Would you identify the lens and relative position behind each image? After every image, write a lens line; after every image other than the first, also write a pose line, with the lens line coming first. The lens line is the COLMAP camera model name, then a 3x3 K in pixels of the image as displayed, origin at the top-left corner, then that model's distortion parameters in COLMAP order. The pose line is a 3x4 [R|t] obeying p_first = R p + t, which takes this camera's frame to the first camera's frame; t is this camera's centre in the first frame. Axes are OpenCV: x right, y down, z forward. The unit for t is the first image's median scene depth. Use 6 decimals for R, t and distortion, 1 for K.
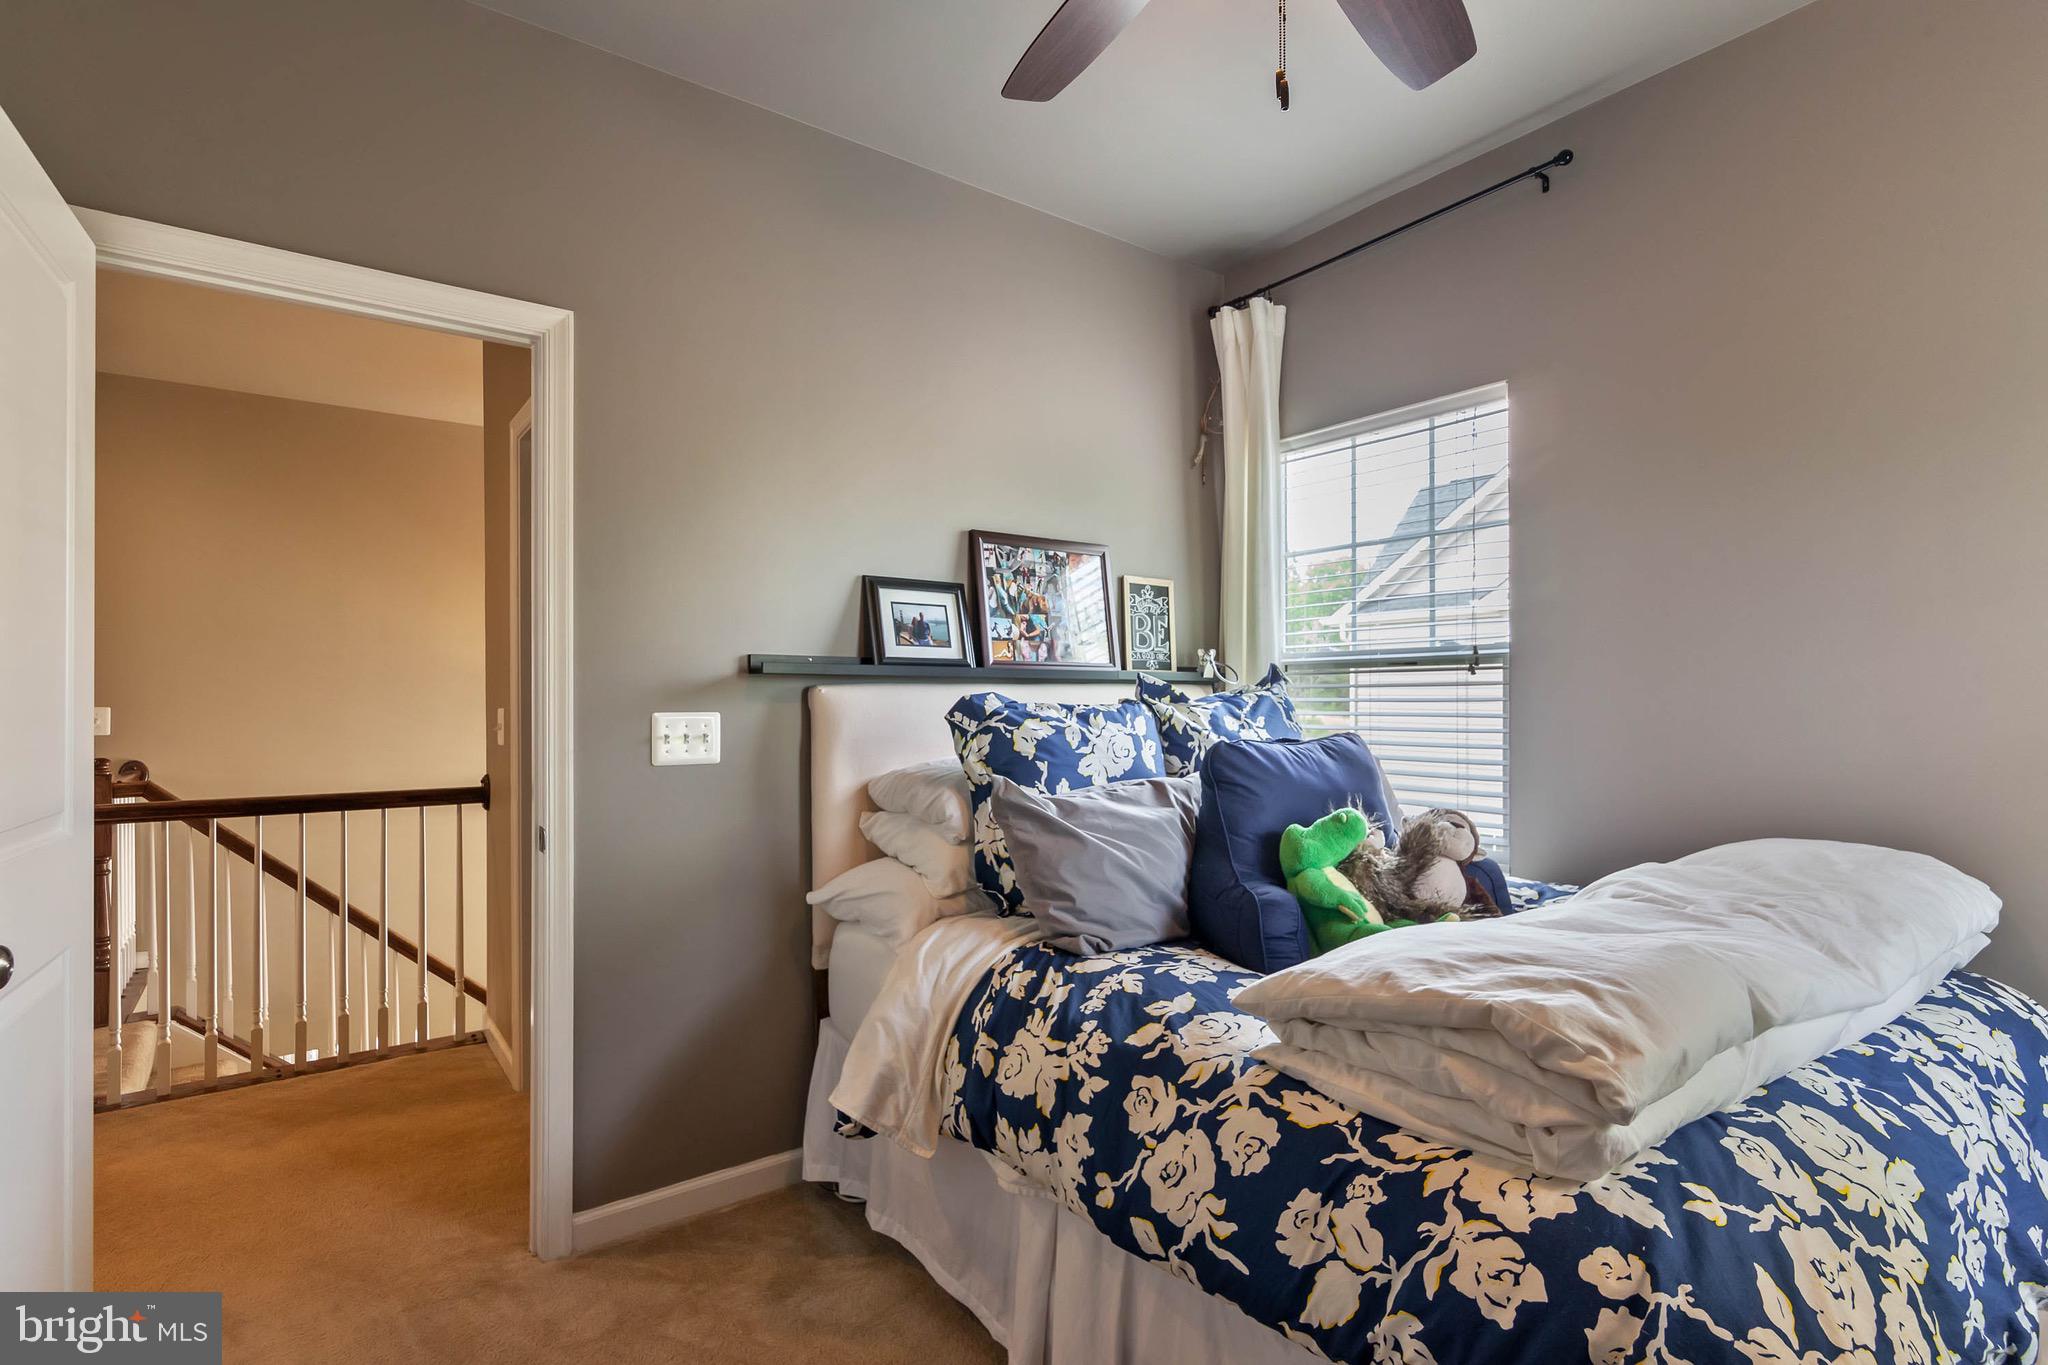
lens RADIAL K [[947.8, 0, 1034.9], [0, 947.8, 699.2], [0, 0, 1]] dist [0.000813, -0.000445]
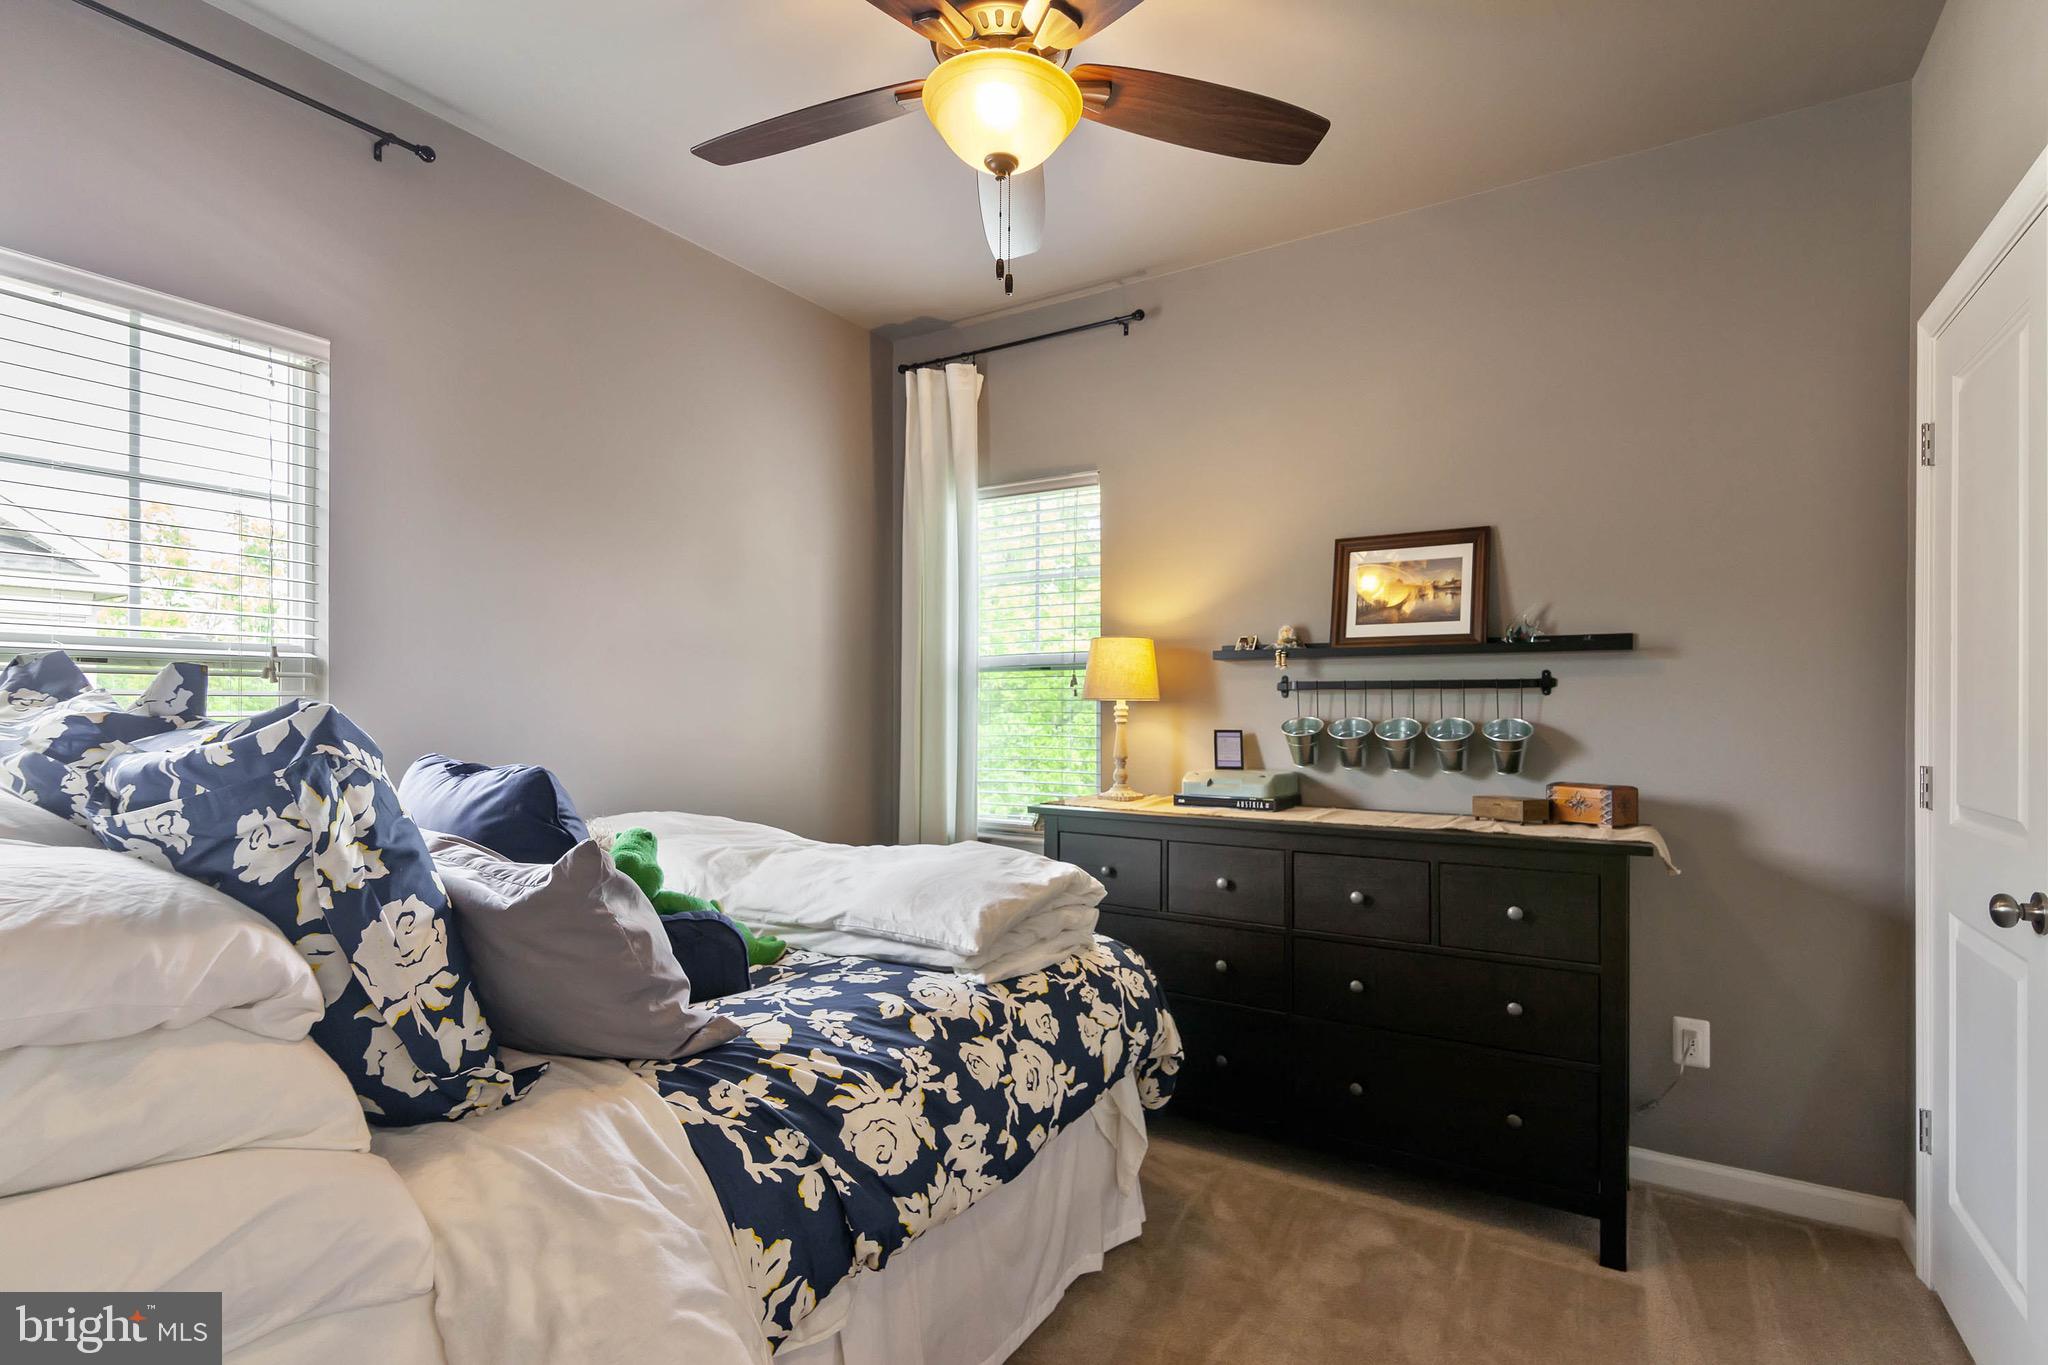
lens RADIAL K [[947.8, 0, 1034.9], [0, 947.8, 699.2], [0, 0, 1]] dist [0.000813, -0.000445]
pose [[-0.334408, 0.012359, 0.942347, -1.035539], [0.000606, 0.999917, -0.012899, -0.001595], [-0.942428, -0.003742, -0.334387, 1.370984]]
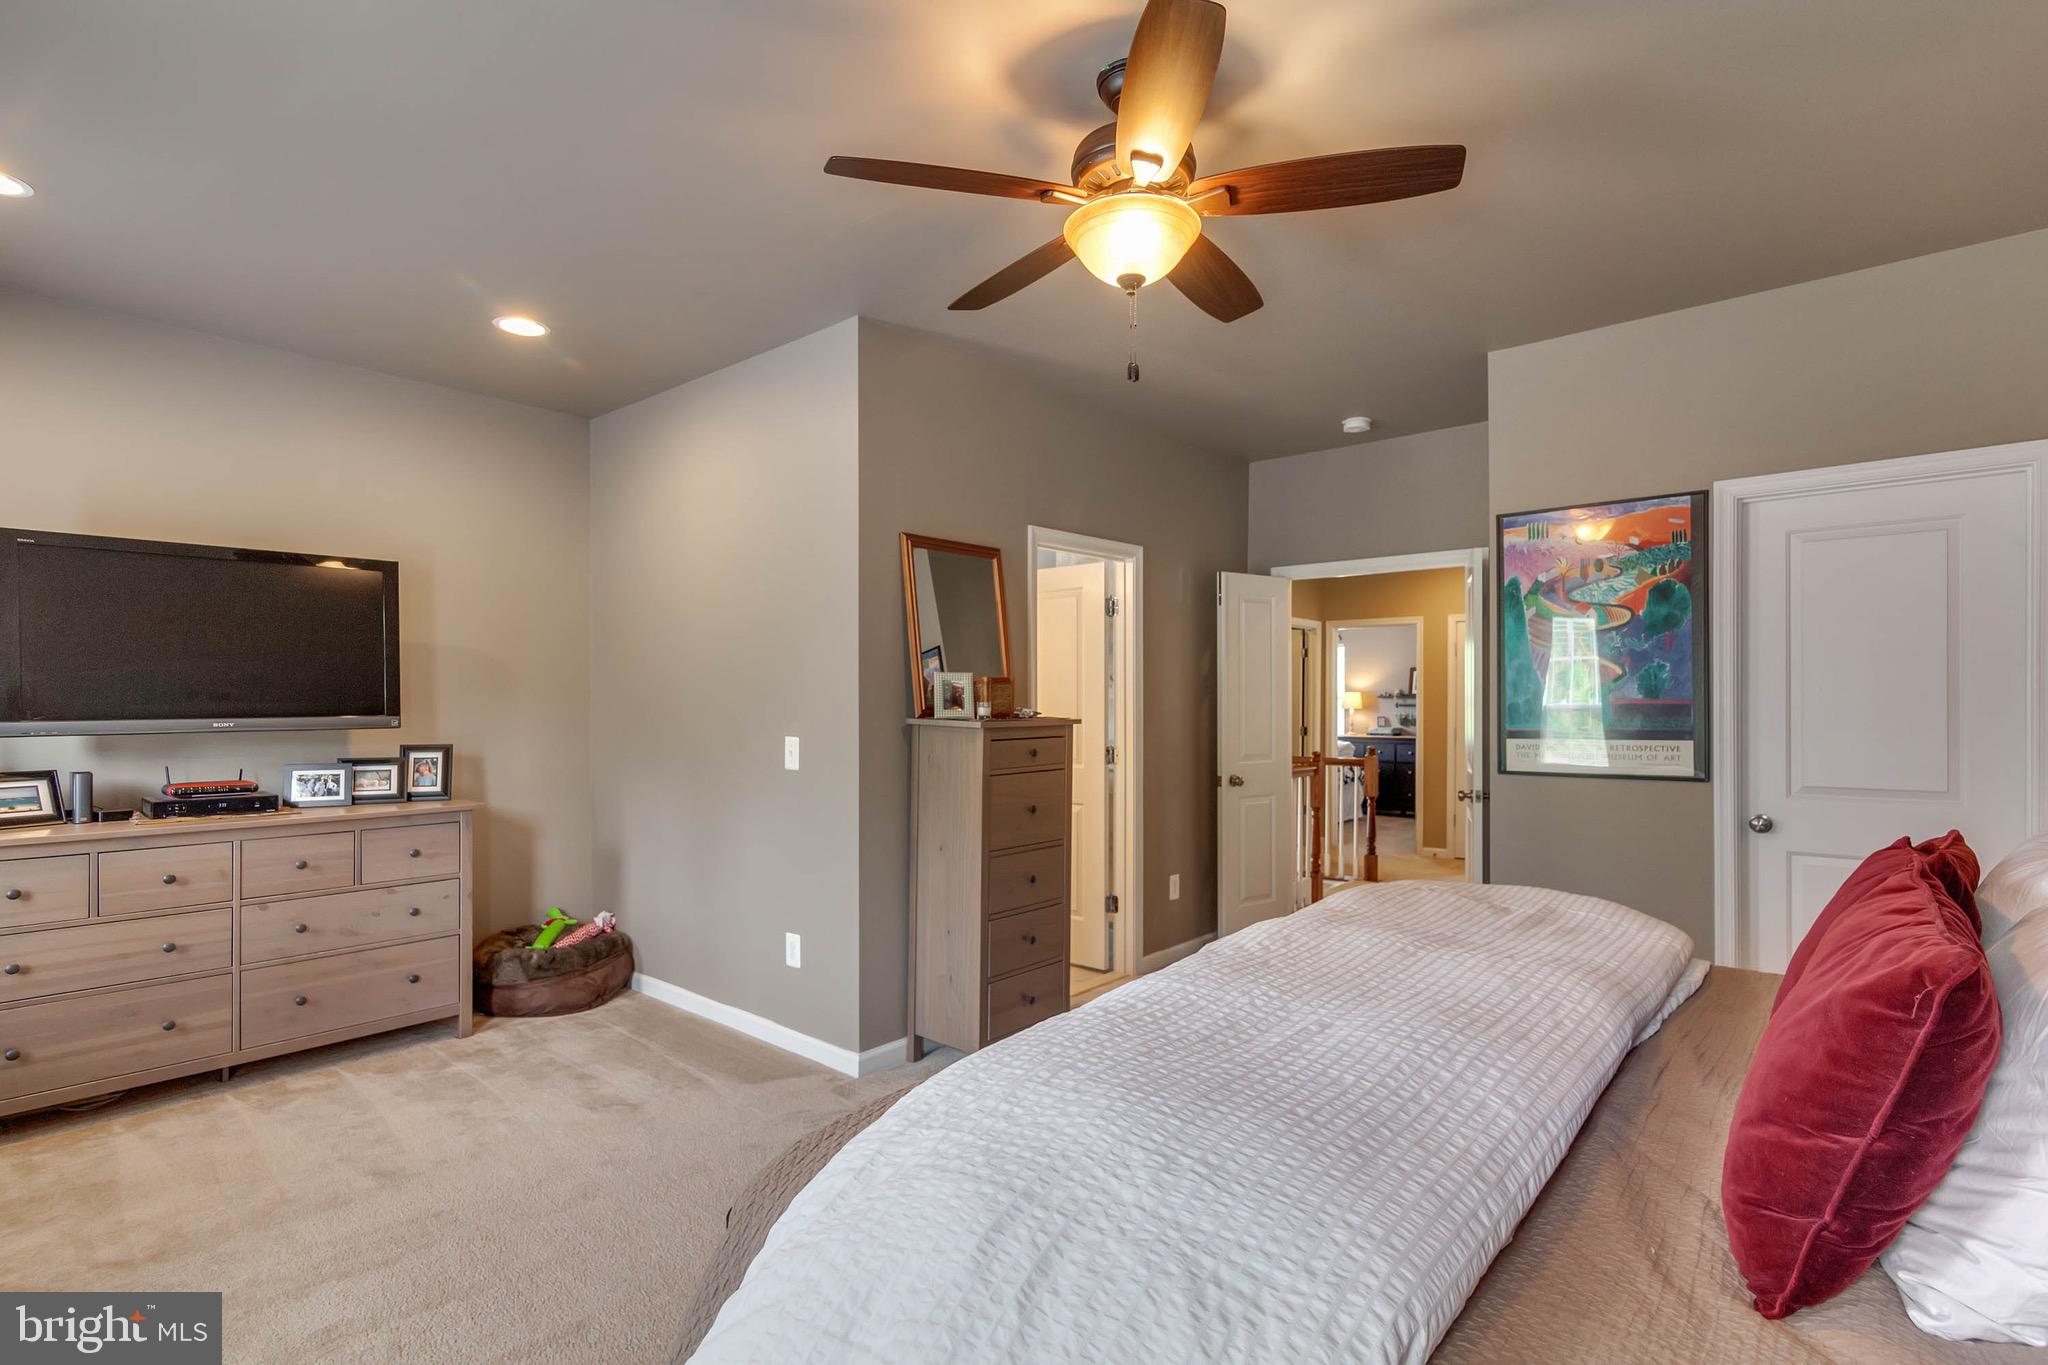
lens RADIAL K [[982.0, 0, 1043.4], [0, 982.0, 700.1], [0, 0, 1]] dist [0.001435, 0.000338]
pose [[-0.200685, 0.005633, 0.979640, -7.136461], [0.002500, 0.999983, -0.005238, -0.067372], [-0.979653, 0.001398, -0.200696, 4.951216]]
